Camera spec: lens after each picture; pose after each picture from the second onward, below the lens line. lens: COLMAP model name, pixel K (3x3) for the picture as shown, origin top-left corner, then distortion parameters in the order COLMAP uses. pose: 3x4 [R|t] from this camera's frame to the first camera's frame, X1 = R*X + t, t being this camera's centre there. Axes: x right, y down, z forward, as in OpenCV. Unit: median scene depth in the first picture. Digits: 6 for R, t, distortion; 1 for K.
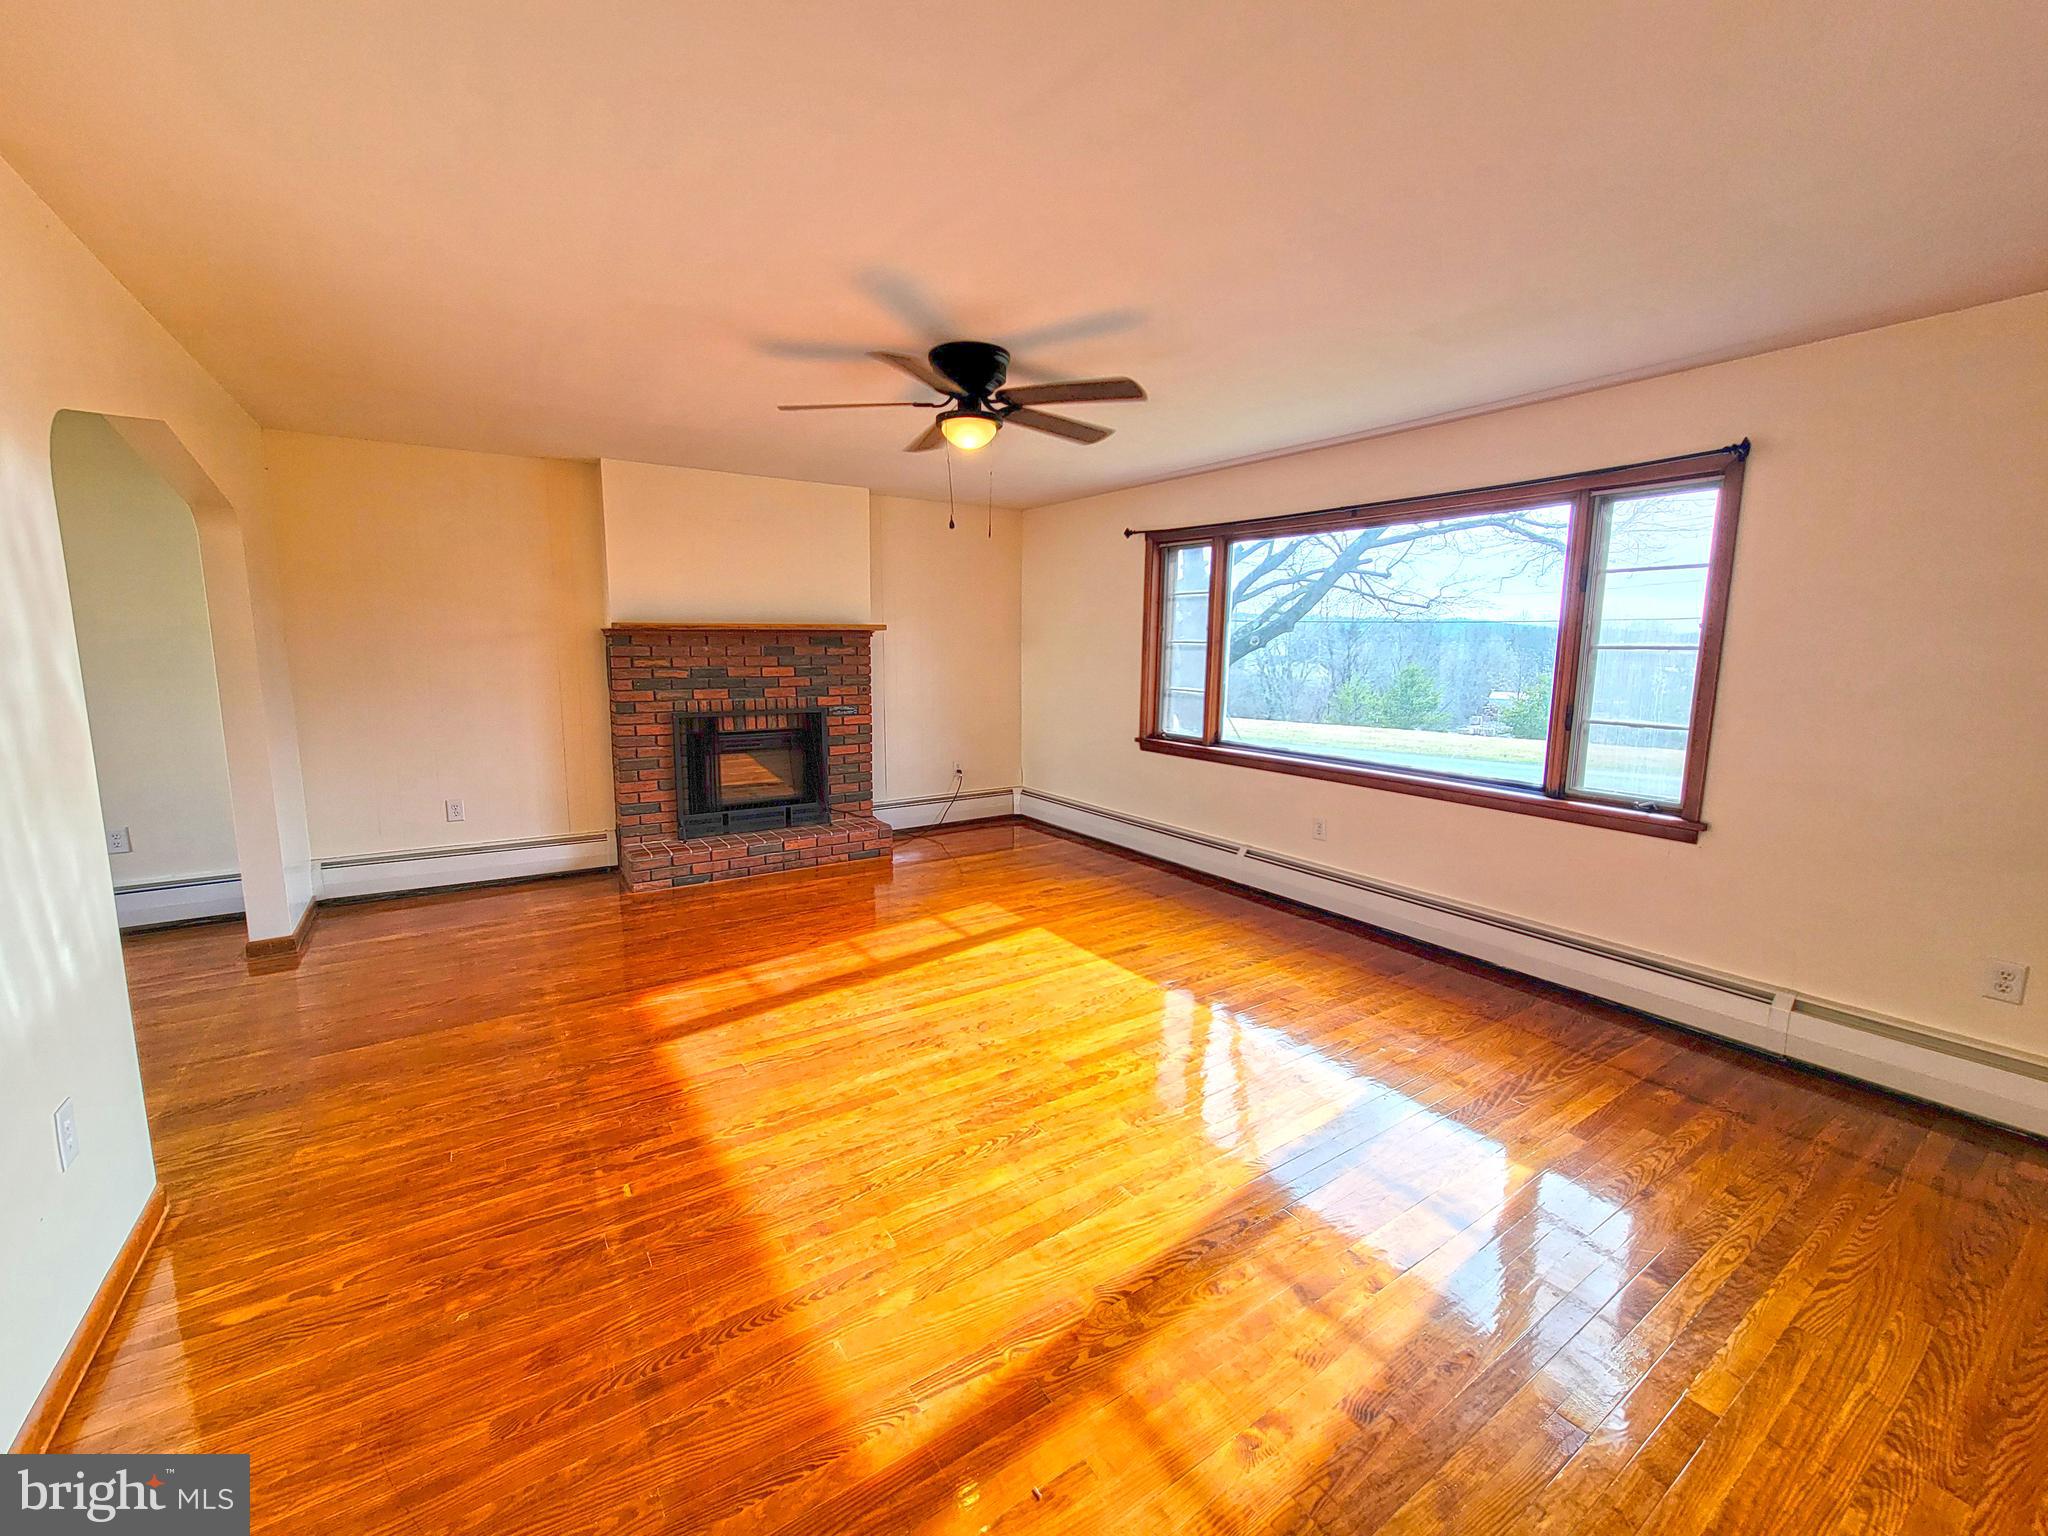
lens RADIAL K [[836.4, 0, 1018.1], [0, 836.4, 771.6], [0, 0, 1]] dist [-0.004463, -0.000092]
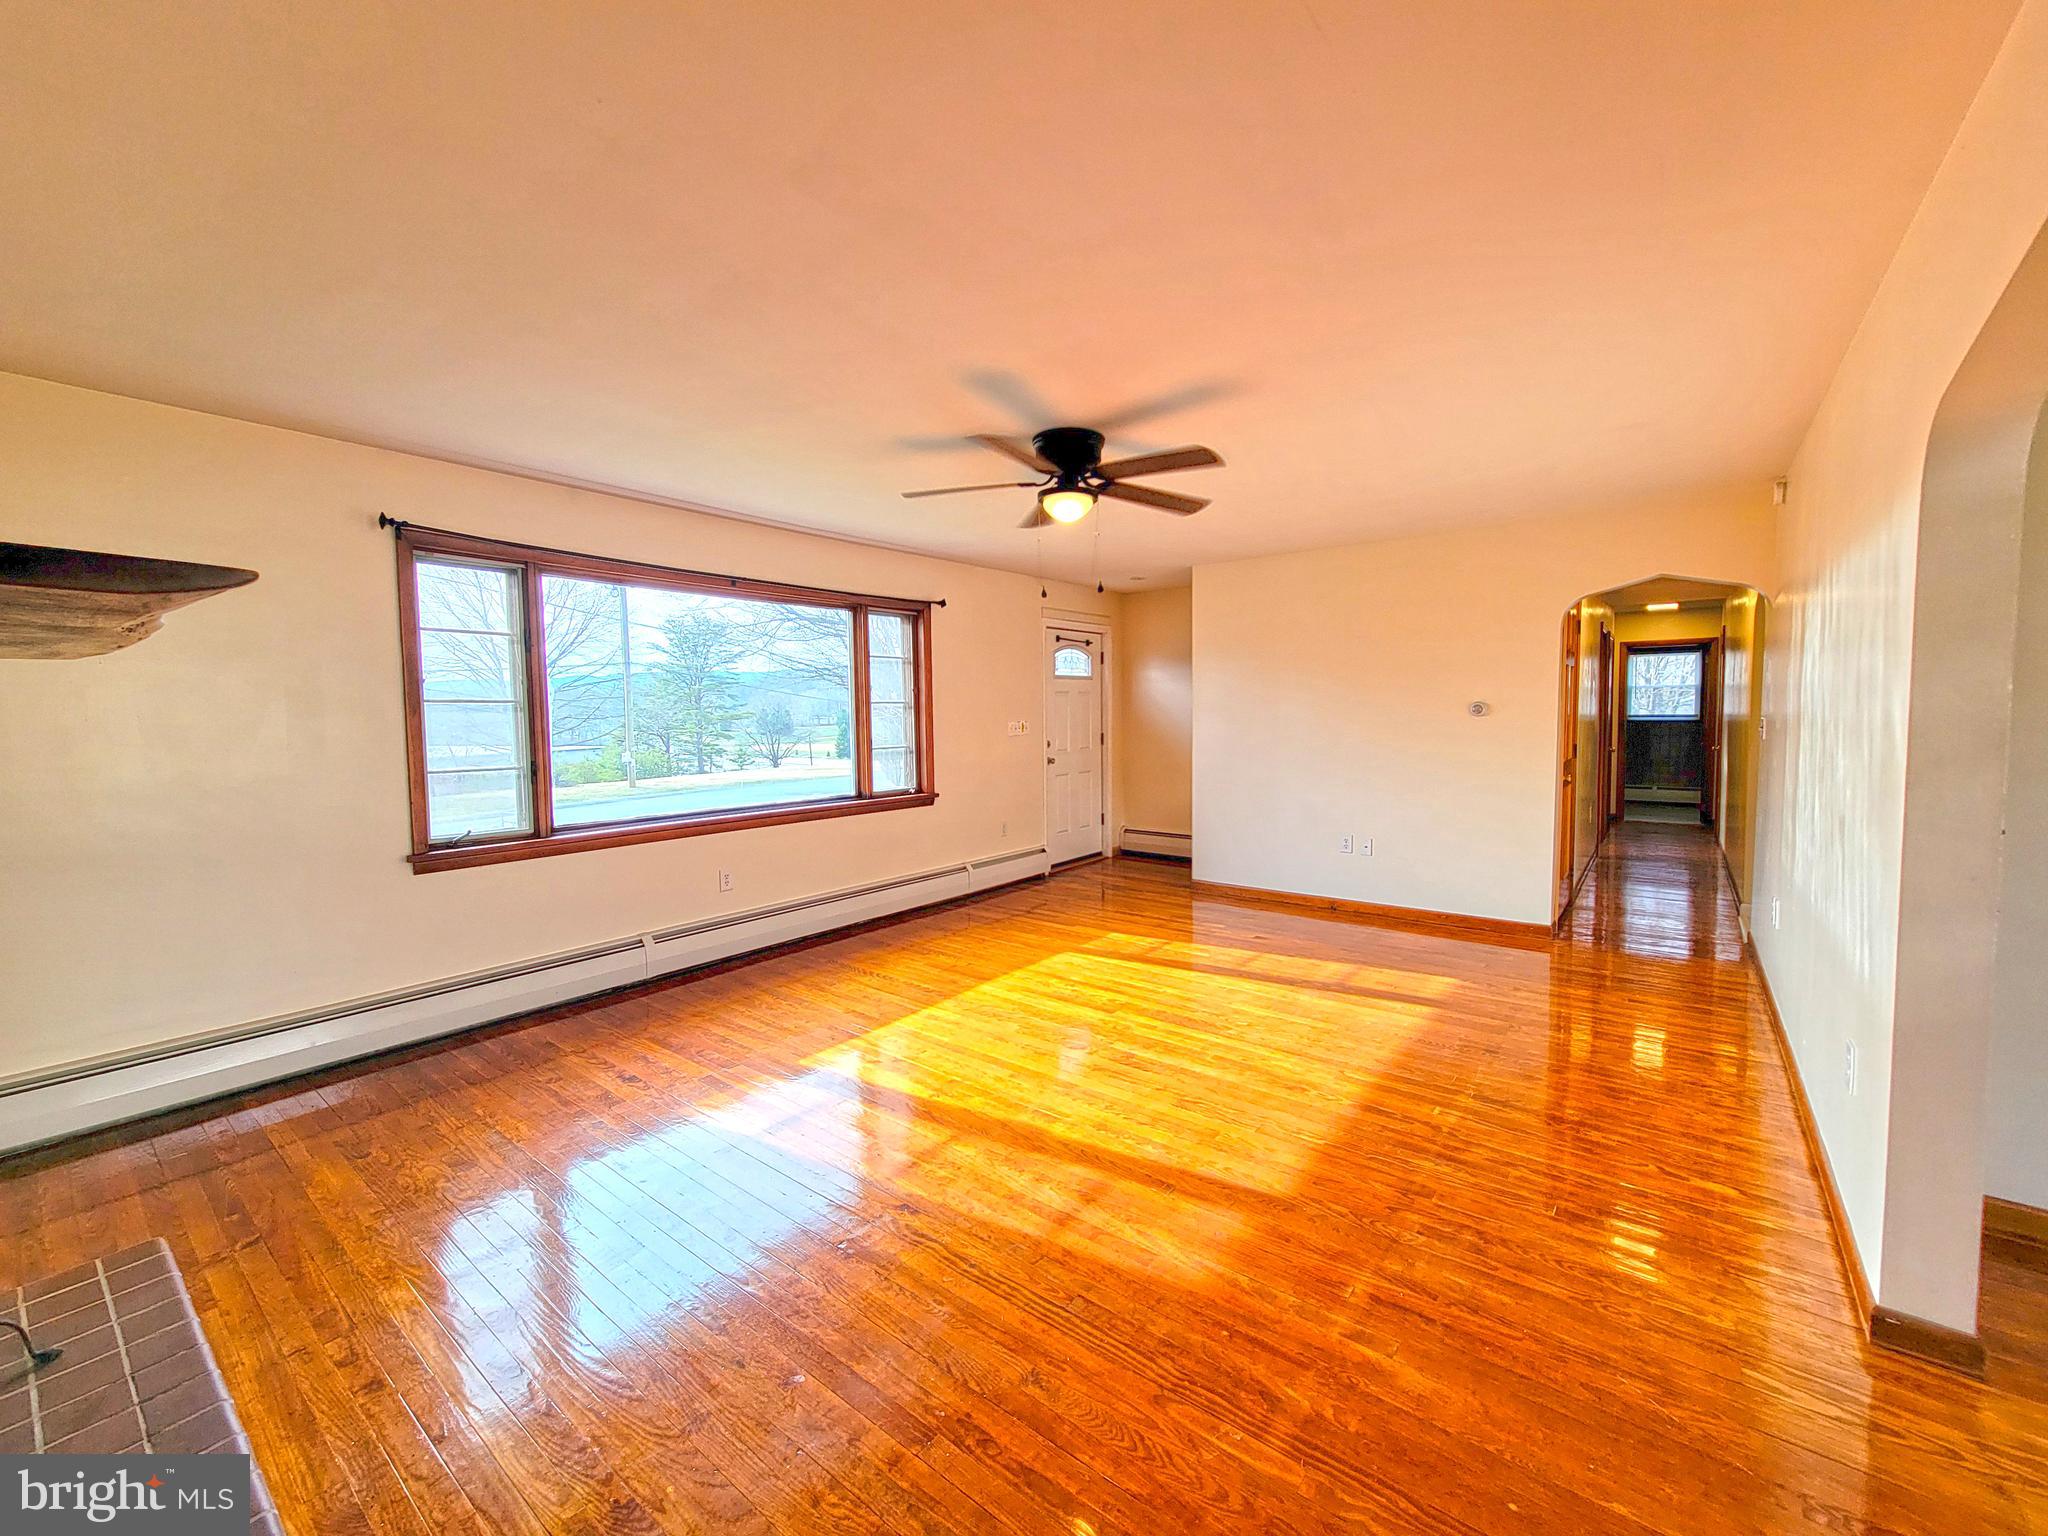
lens RADIAL K [[836.4, 0, 1039.6], [0, 836.4, 756.2], [0, 0, 1]] dist [-0.004463, -0.000092]
pose [[-0.329768, -0.058811, 0.942228, -0.688682], [0.150233, 0.982070, 0.113877, -0.132602], [-0.932032, 0.179107, -0.315020, 0.891919]]
